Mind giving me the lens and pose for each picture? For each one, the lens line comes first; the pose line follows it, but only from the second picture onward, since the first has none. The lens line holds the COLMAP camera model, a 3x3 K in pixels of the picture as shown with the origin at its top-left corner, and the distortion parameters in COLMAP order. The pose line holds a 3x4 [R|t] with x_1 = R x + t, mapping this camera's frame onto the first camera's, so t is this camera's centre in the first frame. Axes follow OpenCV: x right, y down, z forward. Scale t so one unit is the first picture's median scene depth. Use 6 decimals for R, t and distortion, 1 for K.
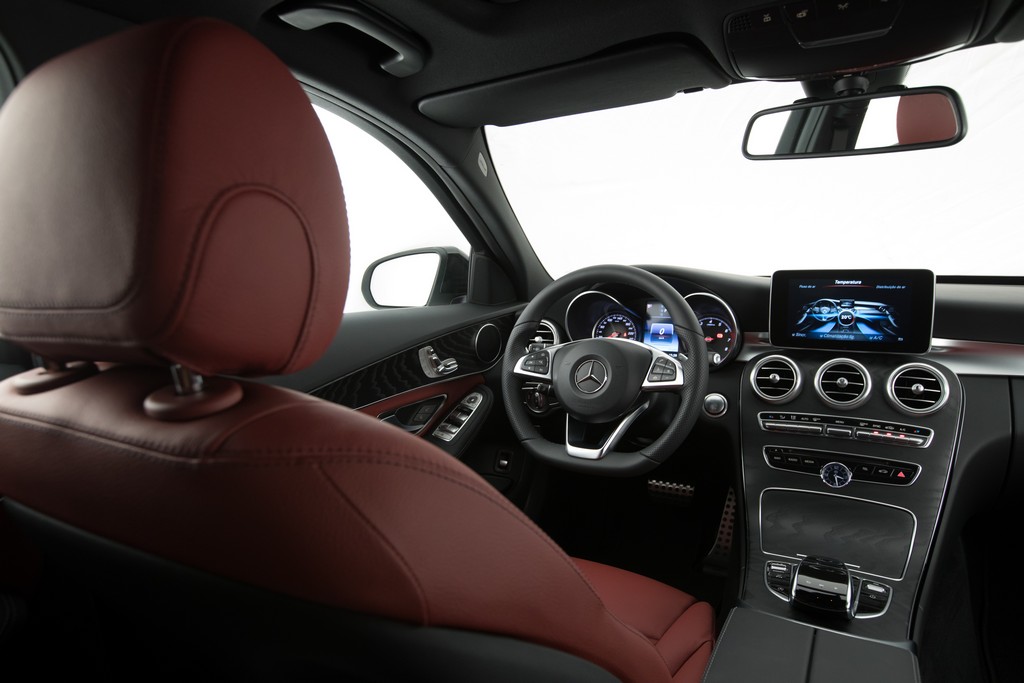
lens RADIAL K [[643.1, 0, 514.0], [0, 643.1, 341.6], [0, 0, 1]] dist [-0.012985, 0.032380]
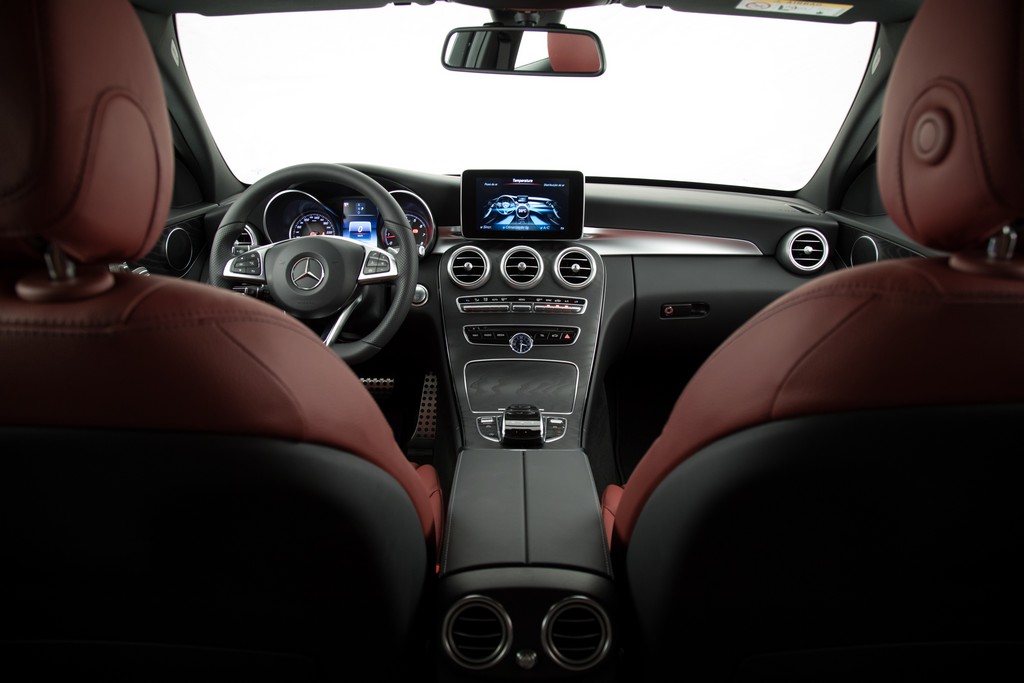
lens RADIAL K [[700.3, 0, 531.2], [0, 700.3, 340.2], [0, 0, 1]] dist [-0.129728, 0.051750]
pose [[0.862709, -0.102202, 0.495266, -0.124030], [0.036532, 0.989402, 0.140535, 0.017223], [-0.504380, -0.103148, 0.857299, -0.125326]]
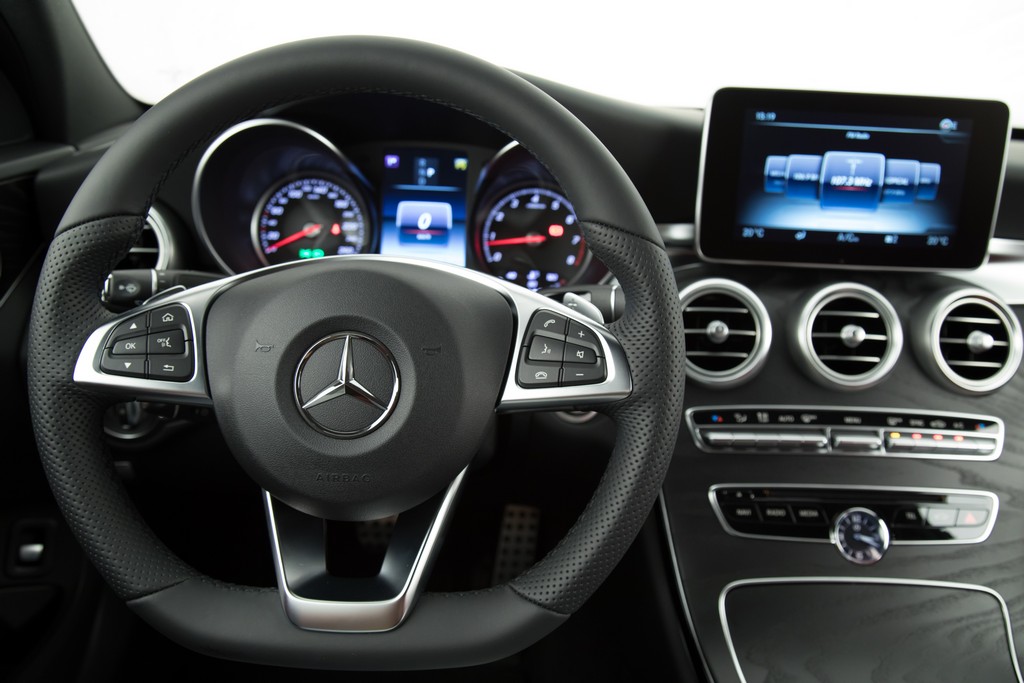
lens RADIAL K [[890.8, 0, 528.1], [0, 890.8, 345.4], [0, 0, 1]] dist [-0.035798, 0.047714]
pose [[0.856601, -0.090382, 0.508001, -0.028069], [0.008340, 0.986836, 0.161512, -0.036900], [-0.515912, -0.134114, 0.846078, 0.555235]]
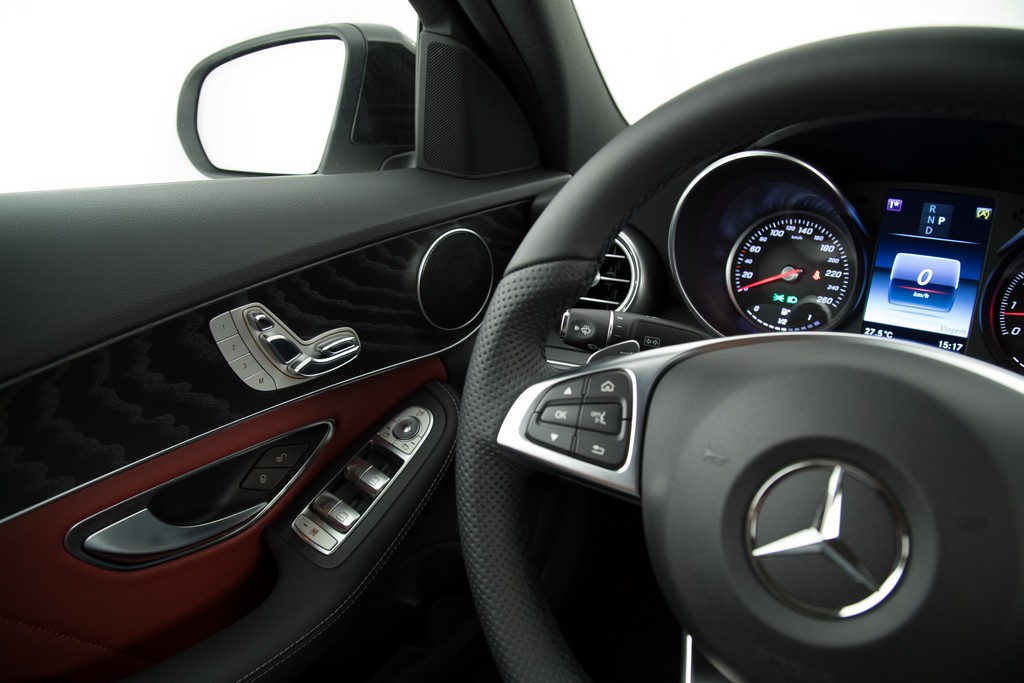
lens RADIAL K [[700.3, 0, 507.0], [0, 700.3, 340.9], [0, 0, 1]] dist [-0.129728, 0.051750]
pose [[0.996975, 0.054897, -0.055015, 0.018921], [-0.043881, 0.981846, 0.184534, -0.050089], [0.064147, -0.181562, 0.981285, 0.751493]]
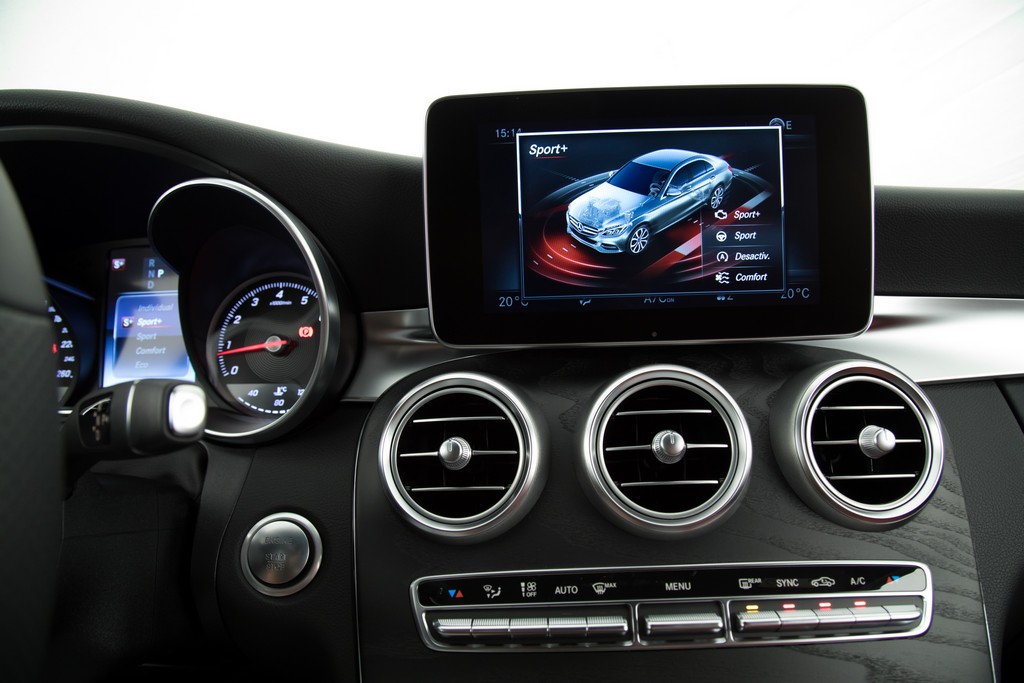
lens RADIAL K [[700.3, 0, 511.2], [0, 700.3, 332.4], [0, 0, 1]] dist [-0.129728, 0.051750]
pose [[0.894012, -0.050559, 0.445182, 0.300013], [0.076954, 0.996174, -0.041405, 0.018365], [-0.441385, 0.071276, 0.894483, 0.726435]]
